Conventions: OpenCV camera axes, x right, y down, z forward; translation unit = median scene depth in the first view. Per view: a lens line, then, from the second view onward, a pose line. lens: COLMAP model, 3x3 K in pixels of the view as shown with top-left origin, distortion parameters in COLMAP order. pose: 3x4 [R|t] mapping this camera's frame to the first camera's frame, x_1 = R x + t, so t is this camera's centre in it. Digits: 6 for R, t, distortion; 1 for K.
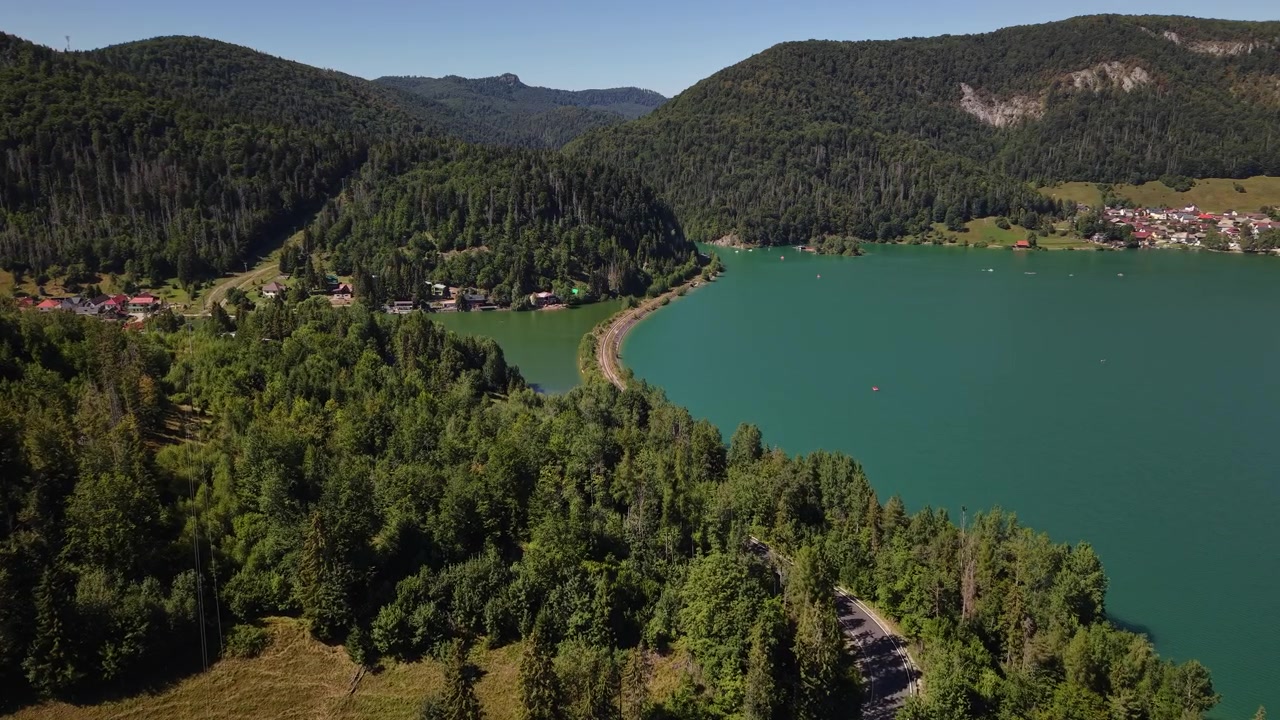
lens RADIAL K [[913.6, 0, 638.3], [0, 913.6, 371.2], [0, 0, 1]] dist [-0.006634, 0.003362]
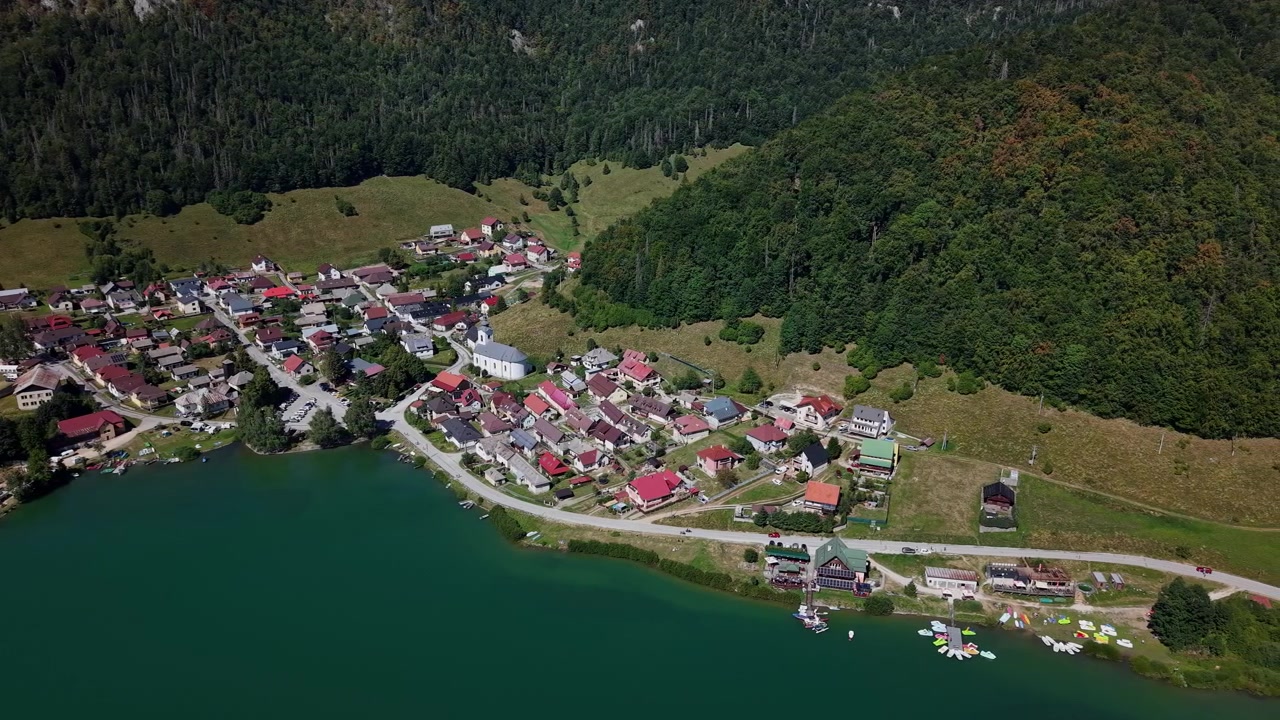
lens RADIAL K [[913.6, 0, 640.0], [0, 913.6, 350.3], [0, 0, 1]] dist [-0.006634, 0.003362]
pose [[0.707519, -0.223845, 0.670305, 0.357594], [0.171499, 0.974541, 0.144423, -0.150444], [-0.685568, 0.012775, 0.727896, 0.428307]]
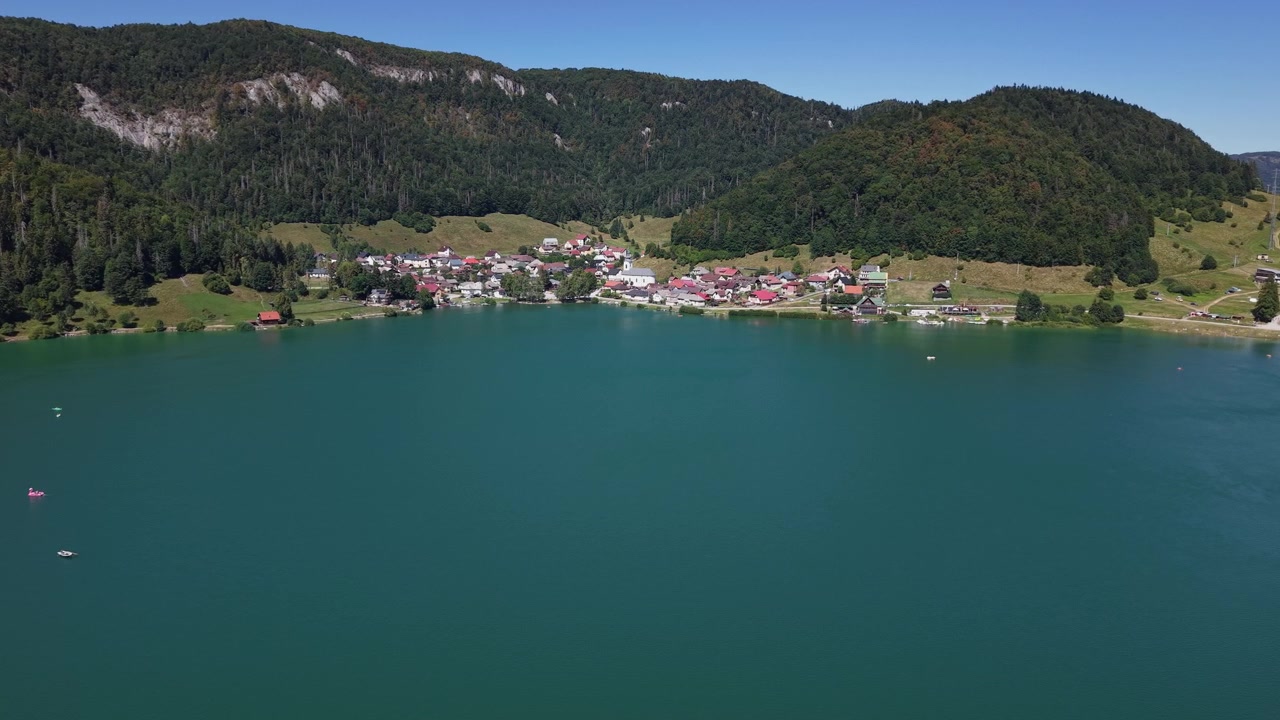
lens RADIAL K [[913.6, 0, 638.7], [0, 913.6, 363.3], [0, 0, 1]] dist [-0.006634, 0.003362]
pose [[0.636446, -0.124990, 0.761127, 0.102875], [0.188386, 0.982088, 0.003749, -0.053025], [-0.747962, 0.141000, 0.648592, 0.351707]]
